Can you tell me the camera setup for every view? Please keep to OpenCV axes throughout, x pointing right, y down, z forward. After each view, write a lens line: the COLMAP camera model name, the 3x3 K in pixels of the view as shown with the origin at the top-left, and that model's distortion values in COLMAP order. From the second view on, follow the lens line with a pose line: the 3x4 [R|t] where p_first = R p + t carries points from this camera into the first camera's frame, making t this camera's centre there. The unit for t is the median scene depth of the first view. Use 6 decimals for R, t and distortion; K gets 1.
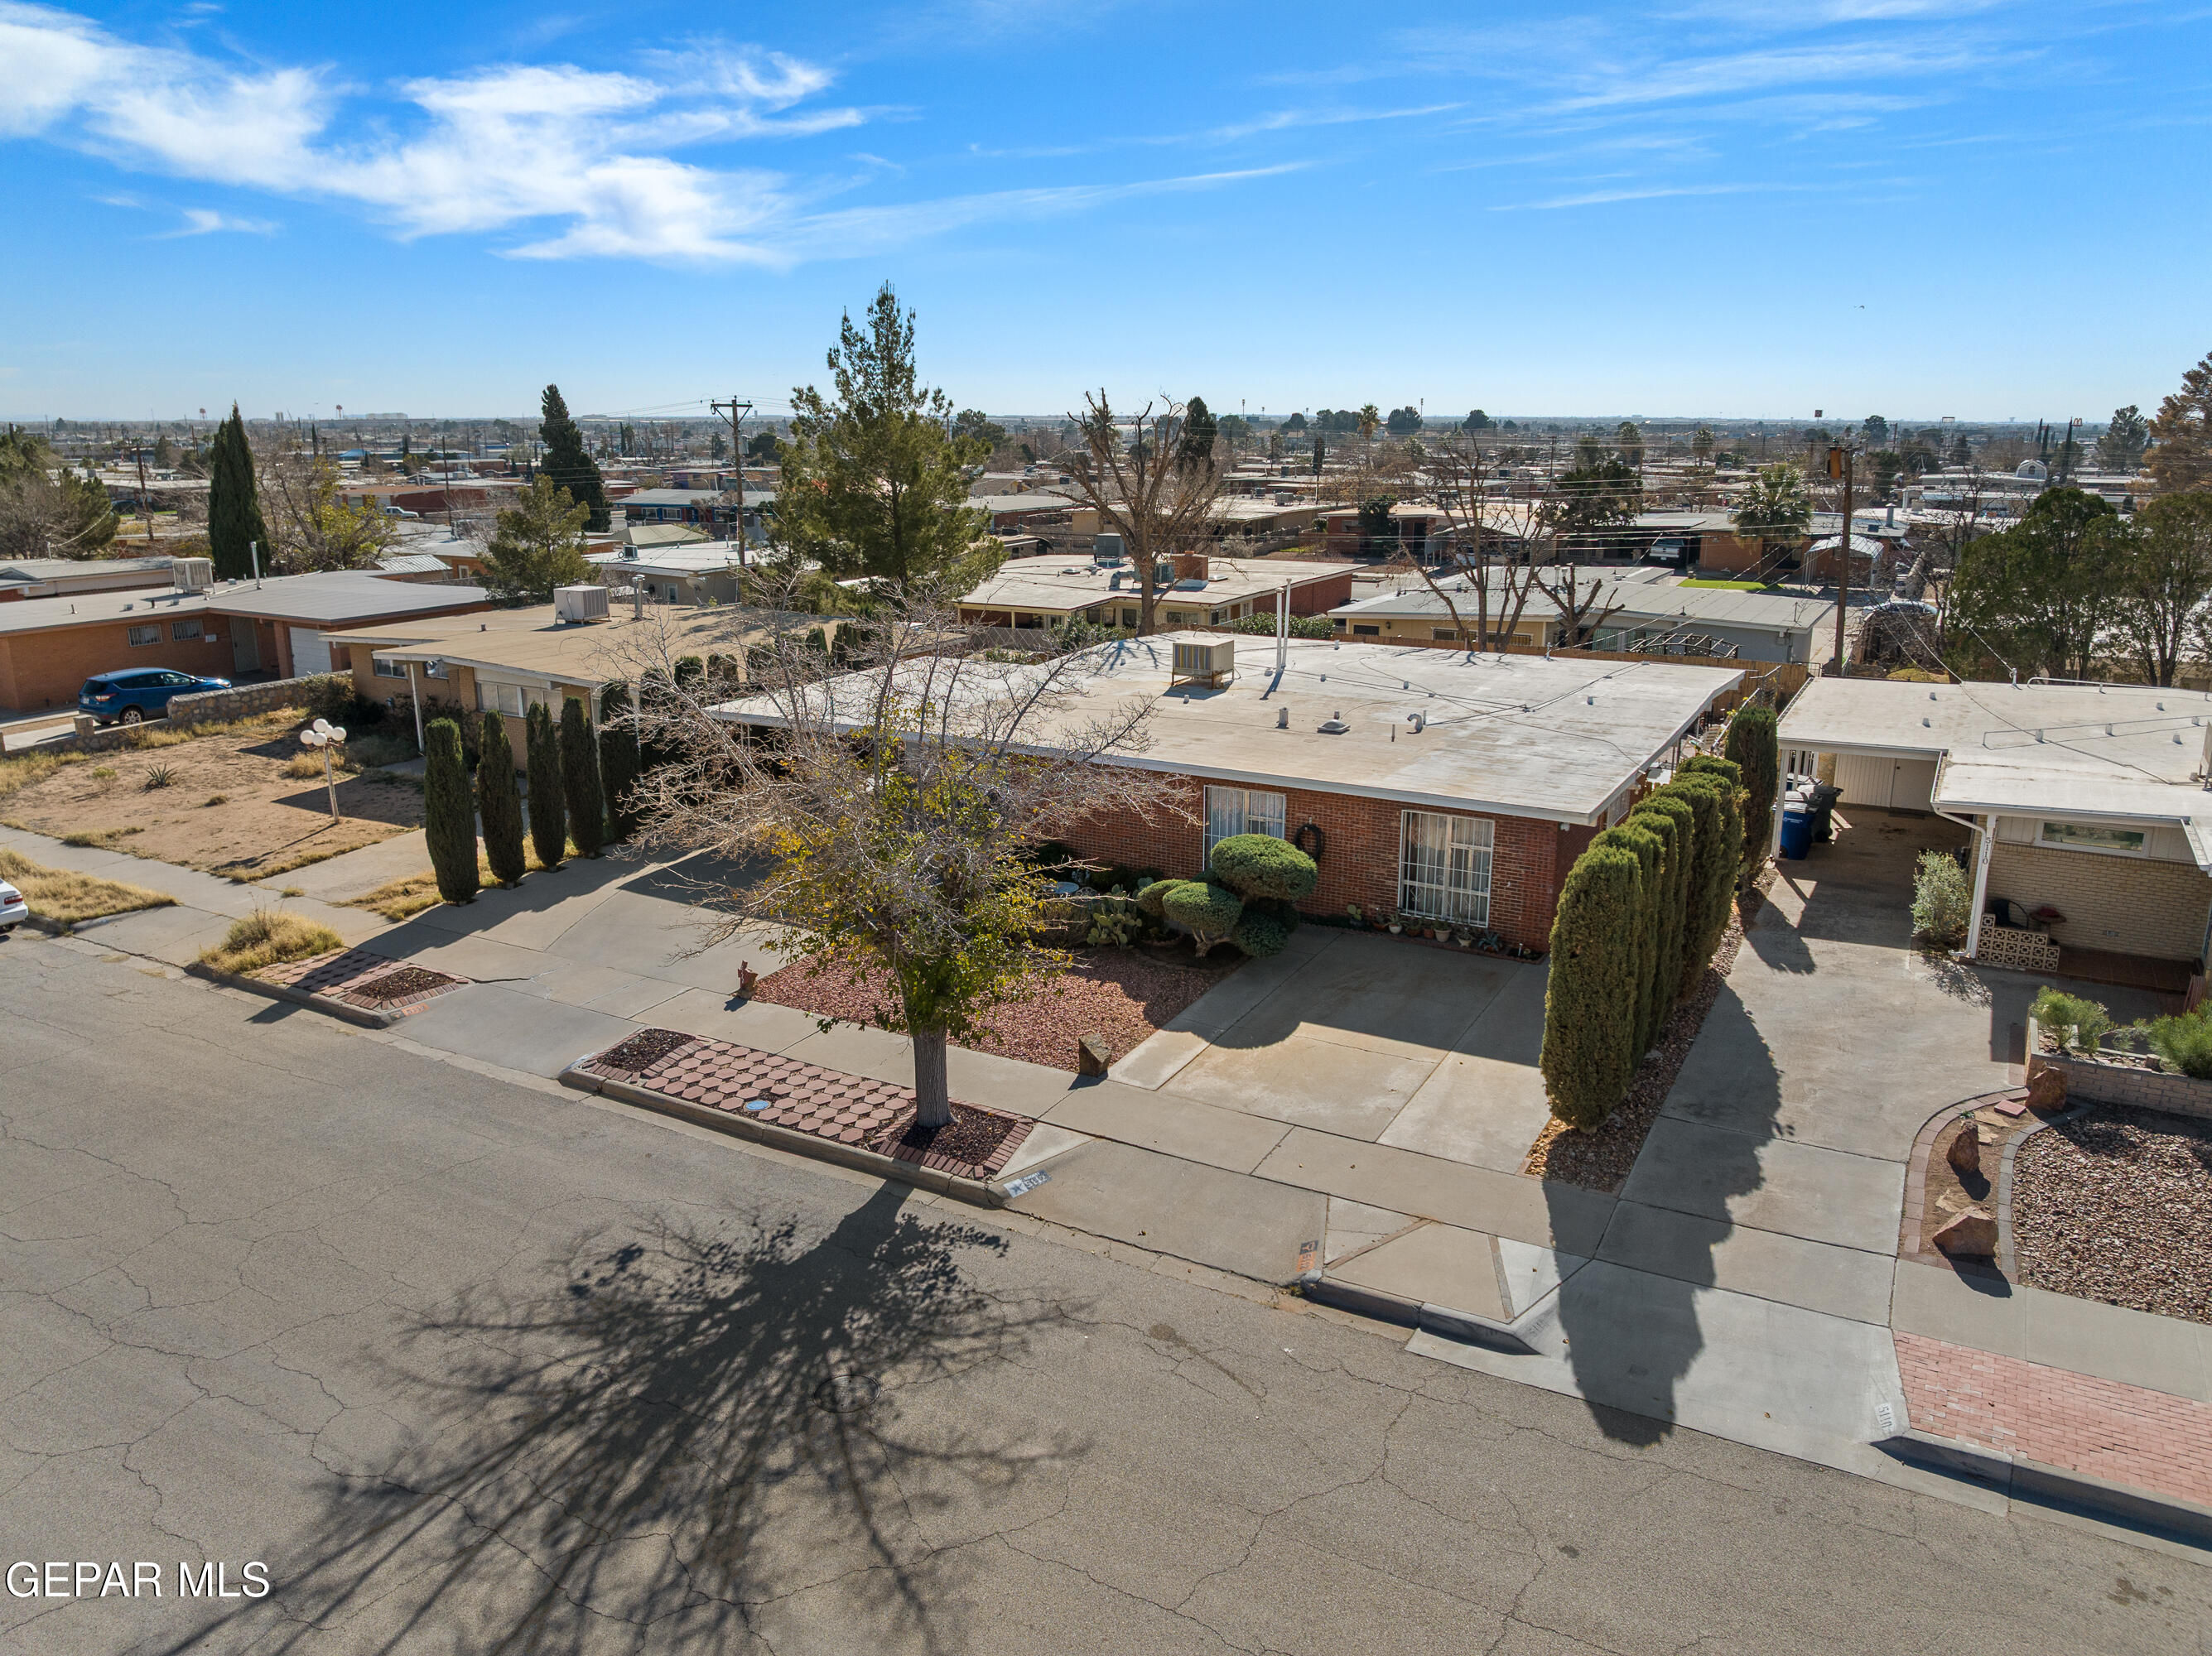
lens RADIAL K [[1560.5, 0, 1106.6], [0, 1560.5, 819.0], [0, 0, 1]] dist [-0.031874, -0.005961]
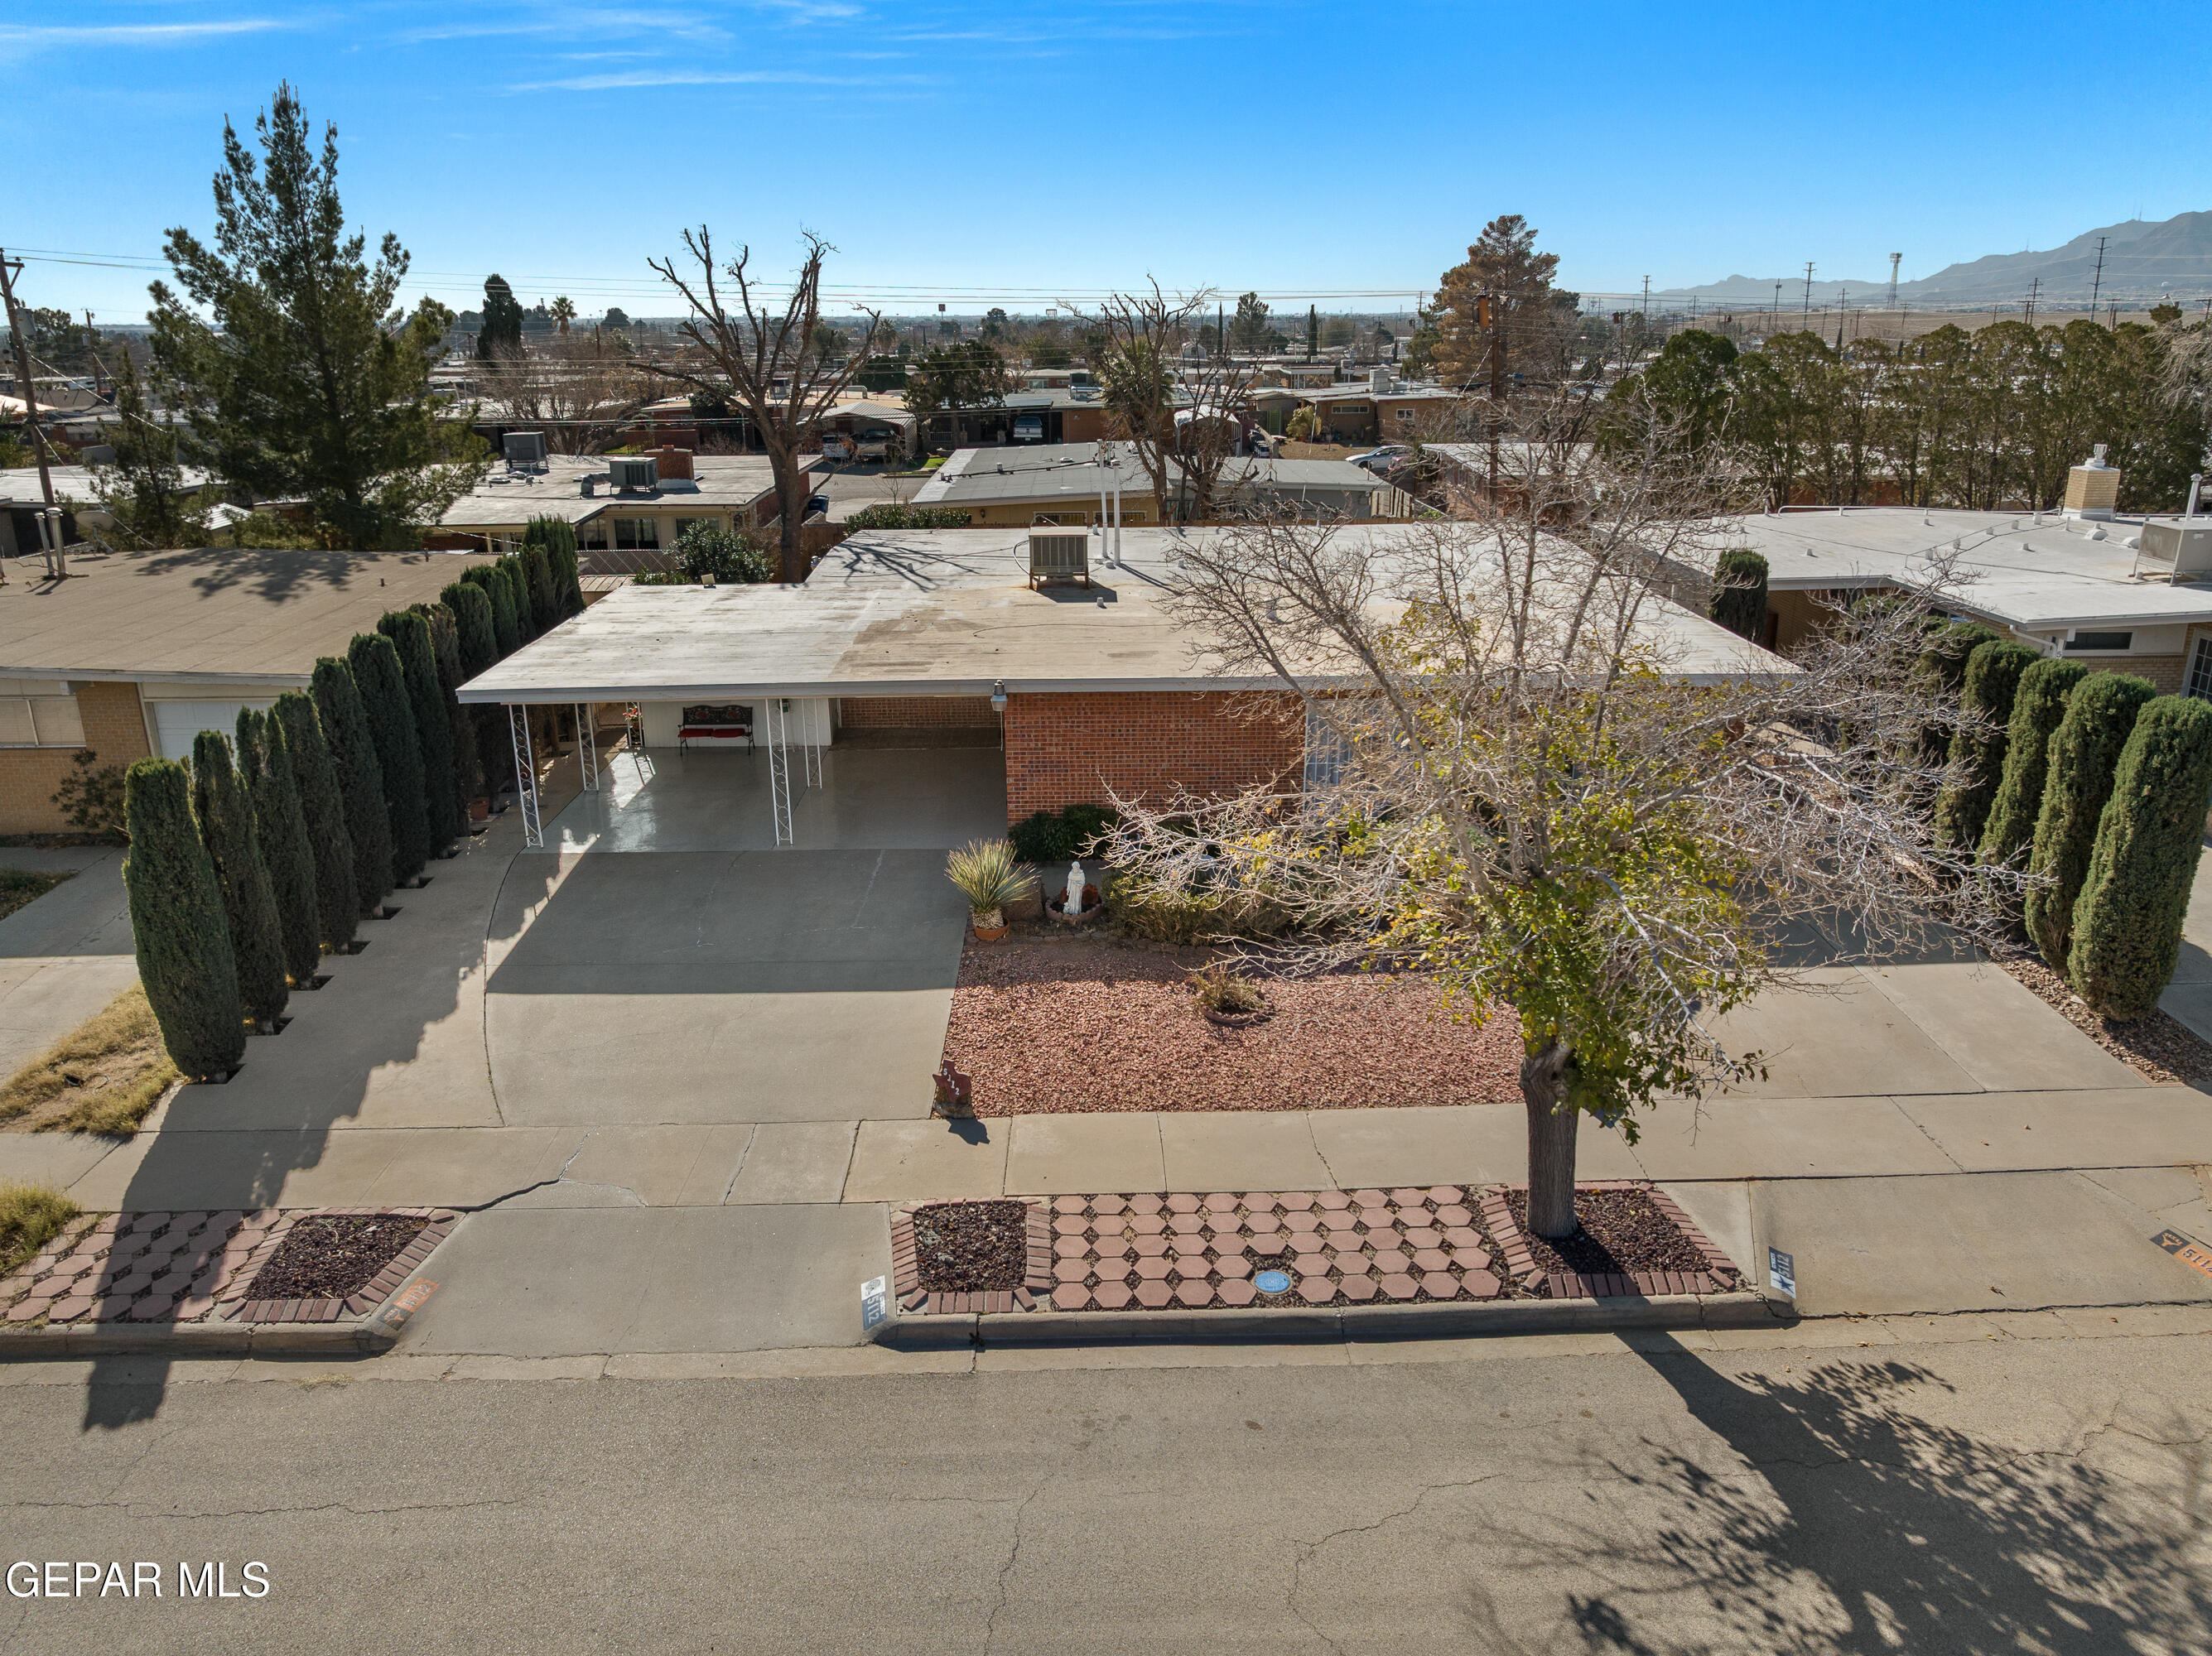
lens RADIAL K [[1560.5, 0, 1106.6], [0, 1560.5, 813.0], [0, 0, 1]] dist [-0.031874, -0.005961]
pose [[0.856249, -0.160211, 0.491090, -0.536869], [0.132871, 0.987009, 0.090327, -0.064522], [-0.499182, -0.012091, 0.866413, 0.475336]]
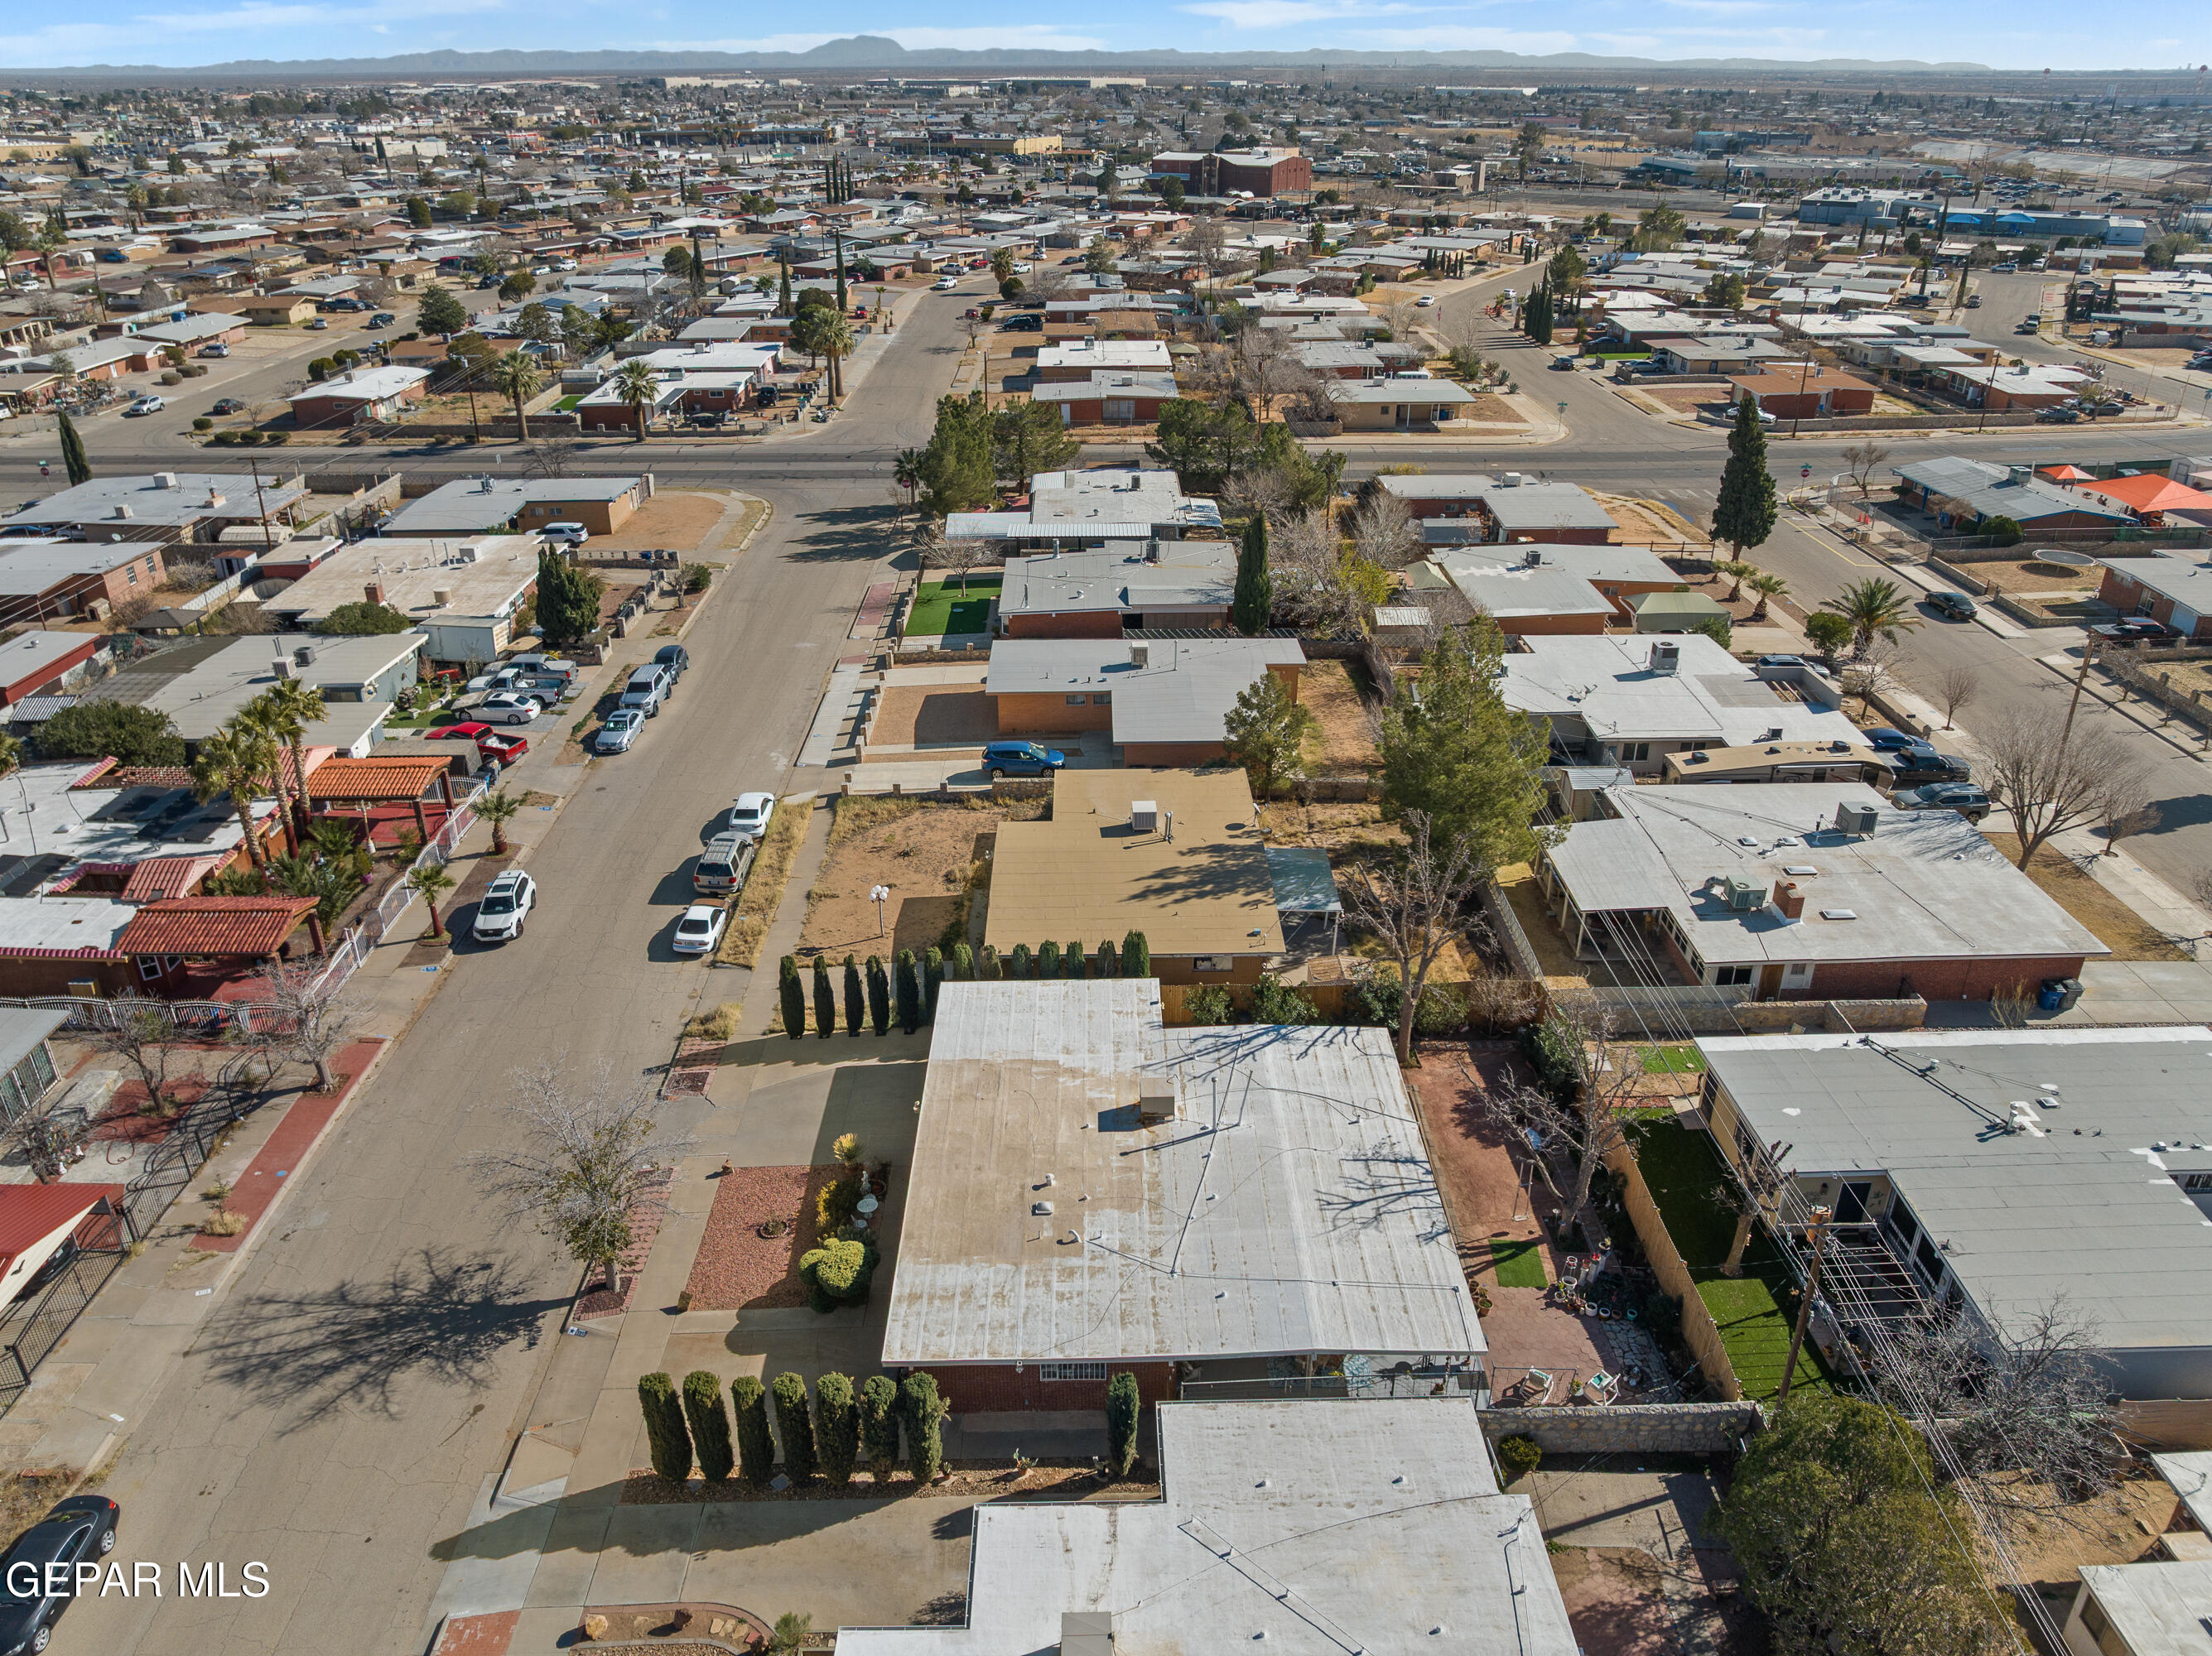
lens RADIAL K [[1560.5, 0, 1096.4], [0, 1560.5, 826.0], [0, 0, 1]] dist [-0.031874, -0.005961]
pose [[0.507780, 0.380940, -0.772686, 1.648182], [-0.206031, 0.924593, 0.320435, -1.235685], [0.836487, -0.003513, 0.547976, 0.303713]]
